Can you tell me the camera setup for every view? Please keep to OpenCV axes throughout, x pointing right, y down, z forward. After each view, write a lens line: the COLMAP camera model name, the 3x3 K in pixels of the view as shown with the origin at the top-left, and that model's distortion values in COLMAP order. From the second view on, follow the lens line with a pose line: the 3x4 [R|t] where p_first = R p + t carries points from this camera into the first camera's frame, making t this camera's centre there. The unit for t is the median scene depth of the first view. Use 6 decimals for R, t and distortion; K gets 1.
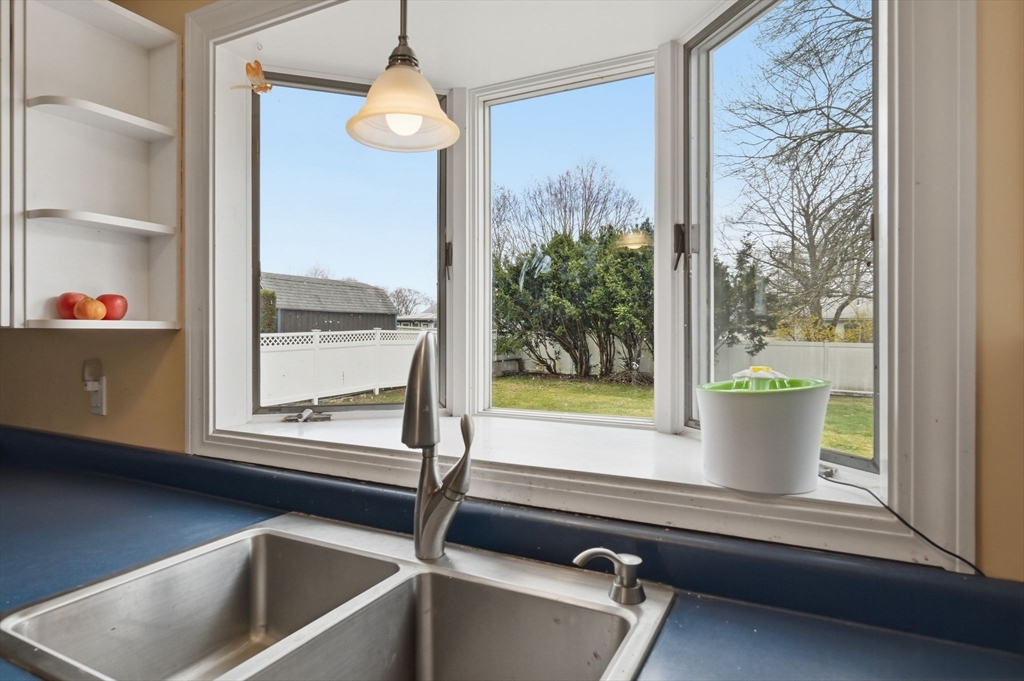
lens RADIAL K [[577.1, 0, 517.8], [0, 577.1, 337.1], [0, 0, 1]] dist [-0.017552, 0.007851]
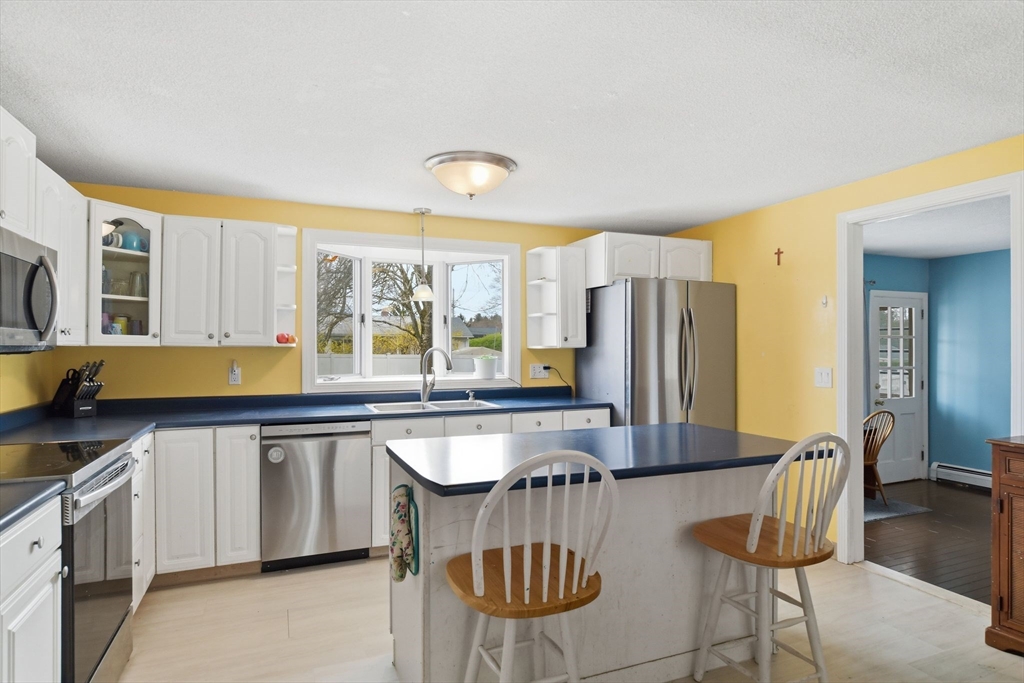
lens RADIAL K [[577.1, 0, 520.8], [0, 577.1, 348.6], [0, 0, 1]] dist [-0.017552, 0.007851]
pose [[0.650117, -0.005789, 0.759812, -1.929317], [0.008173, 0.999966, 0.000626, 0.001791], [-0.759790, 0.005803, 0.650142, -1.492193]]
